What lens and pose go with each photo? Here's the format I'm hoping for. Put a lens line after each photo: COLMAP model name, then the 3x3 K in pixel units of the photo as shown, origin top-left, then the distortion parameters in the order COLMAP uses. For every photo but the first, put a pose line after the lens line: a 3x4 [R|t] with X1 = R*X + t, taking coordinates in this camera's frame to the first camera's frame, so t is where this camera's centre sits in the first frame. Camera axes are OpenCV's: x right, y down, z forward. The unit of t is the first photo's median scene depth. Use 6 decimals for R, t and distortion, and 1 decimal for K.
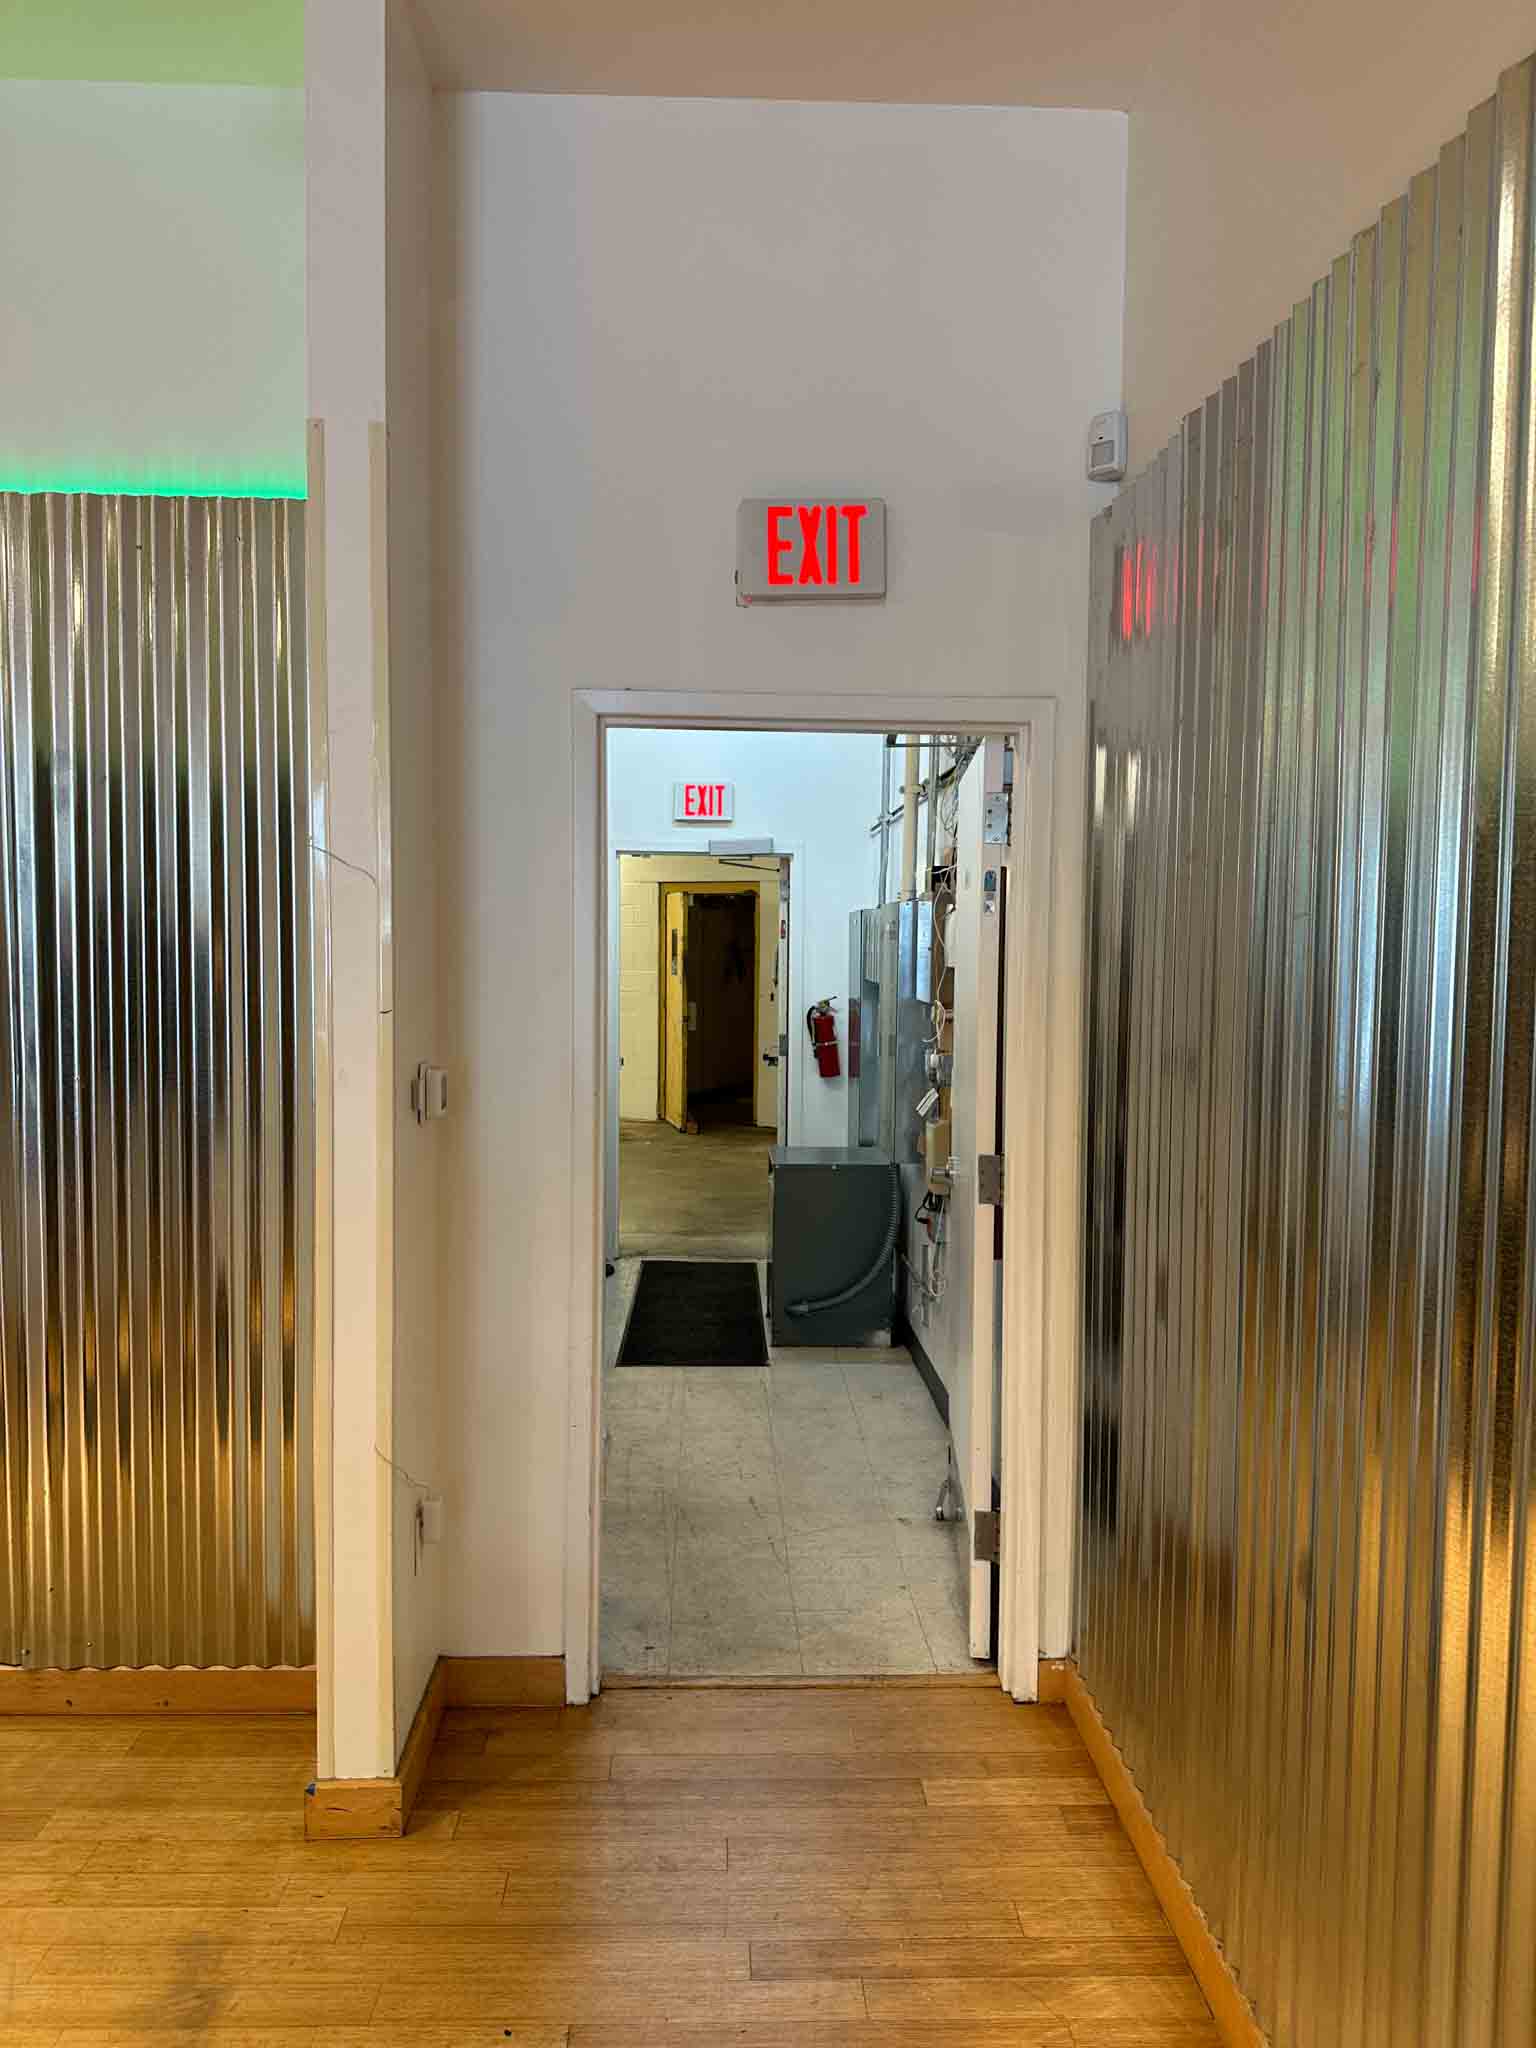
lens RADIAL K [[1442.9, 0, 763.1], [0, 1442.9, 1022.8], [0, 0, 1]] dist [0.023182, -0.032378]
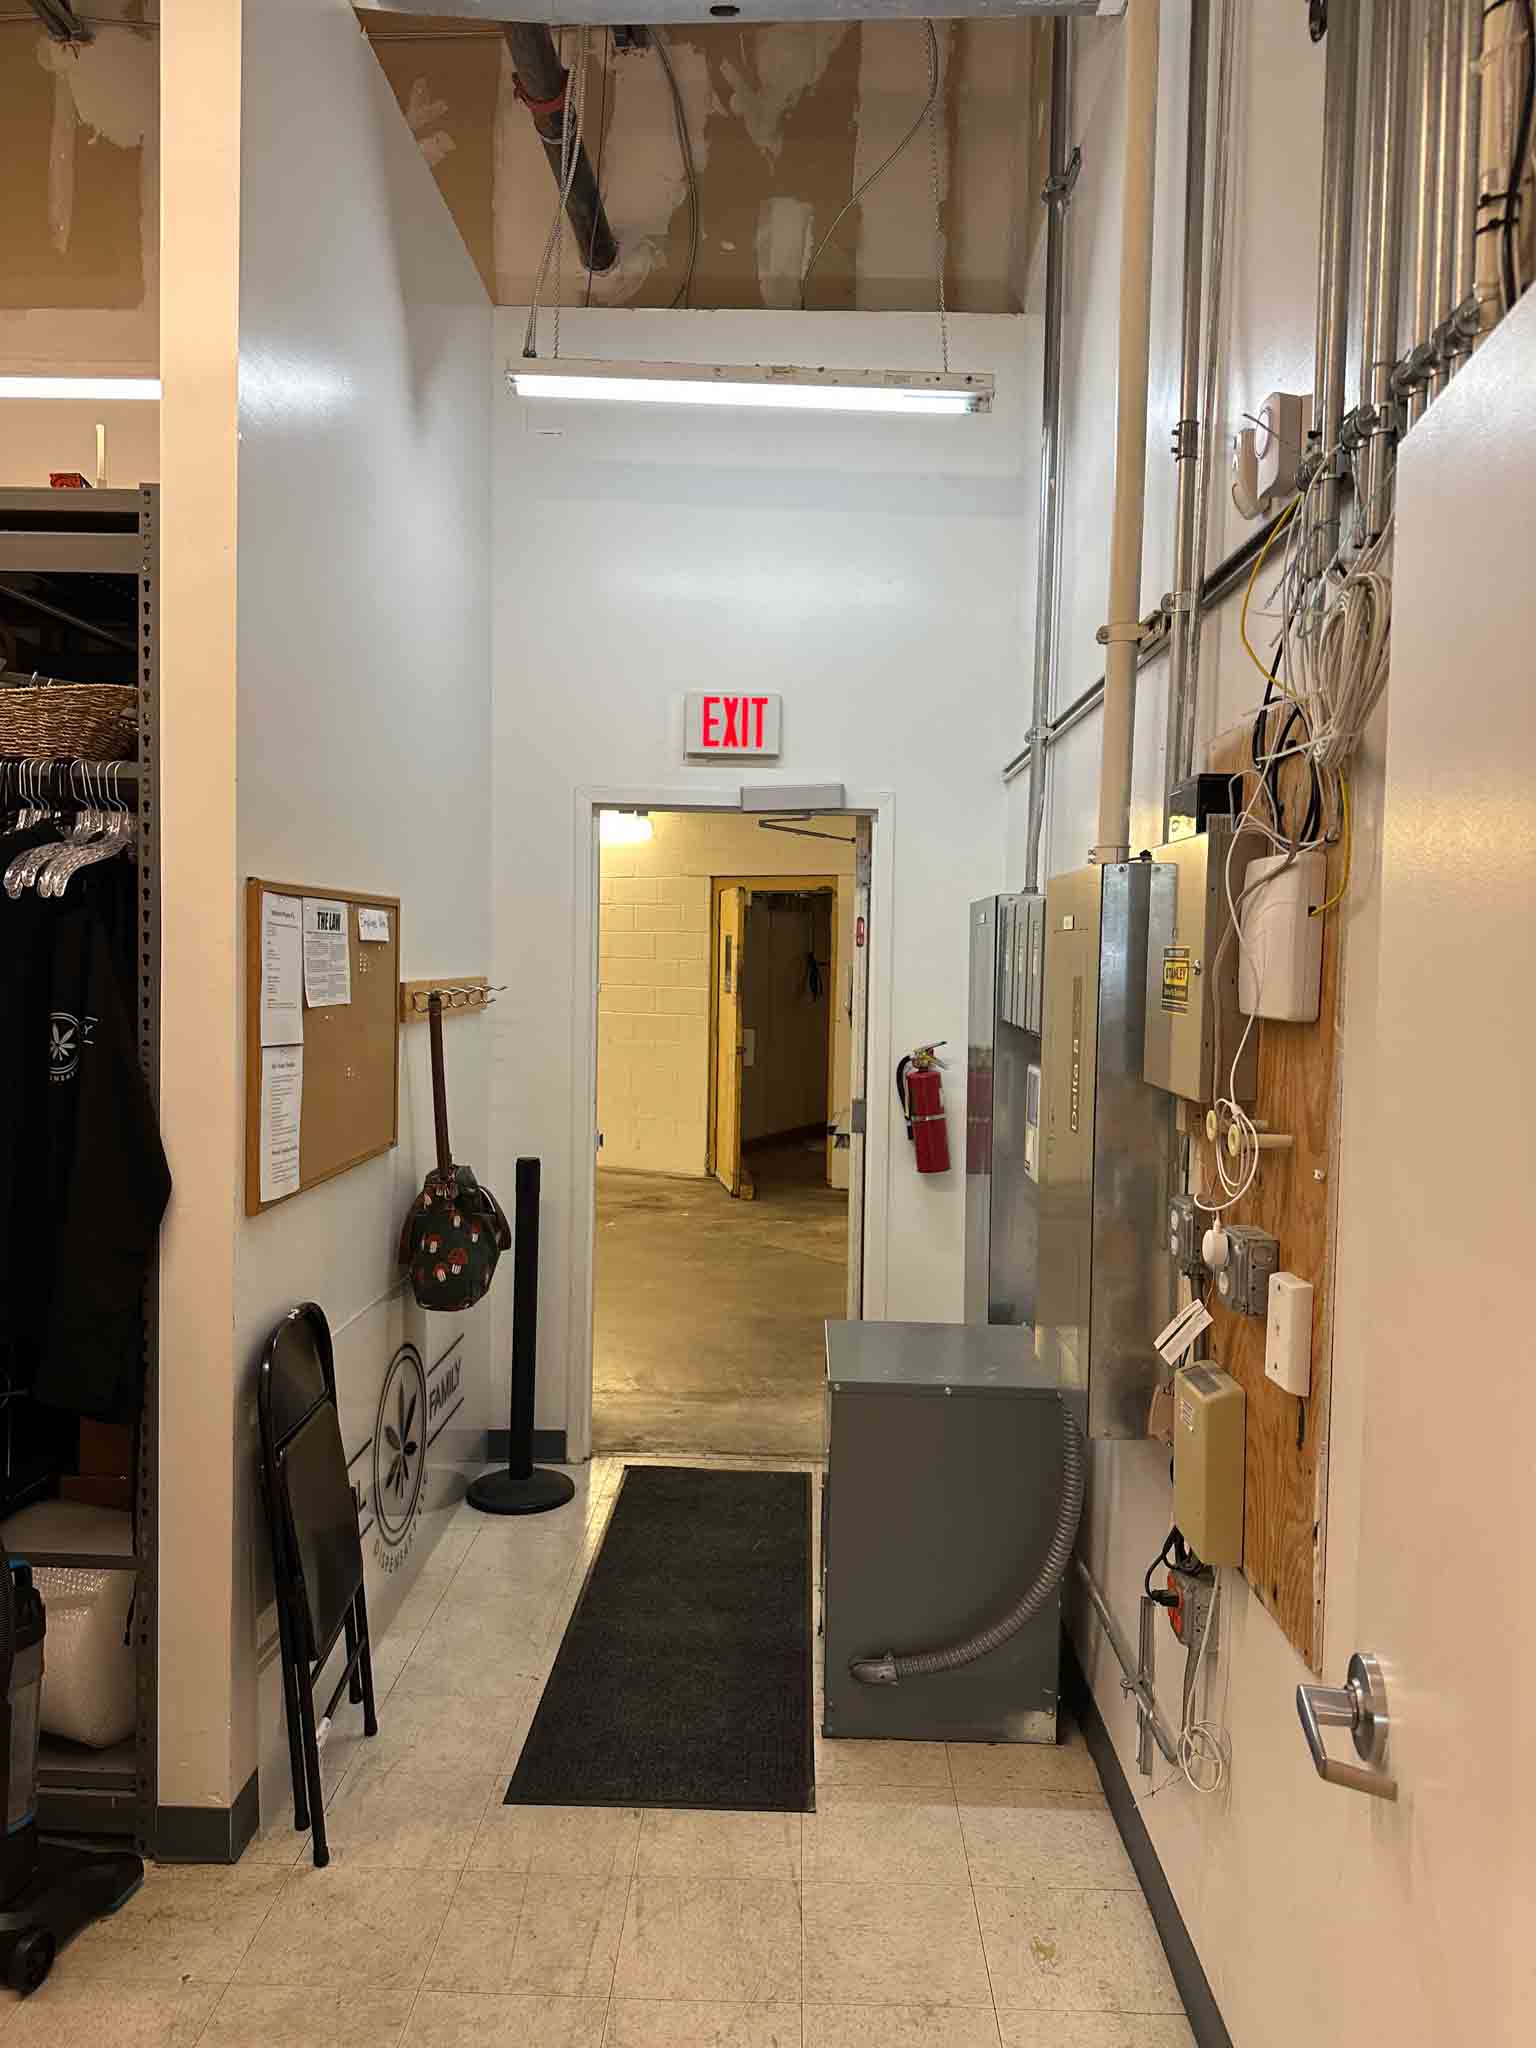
lens RADIAL K [[1442.9, 0, 773.4], [0, 1442.9, 1023.6], [0, 0, 1]] dist [0.023182, -0.032378]
pose [[0.998494, 0.010720, -0.053804, 0.010714], [-0.011105, 0.999915, -0.006864, -0.020727], [0.053726, 0.007451, 0.998528, 0.383334]]
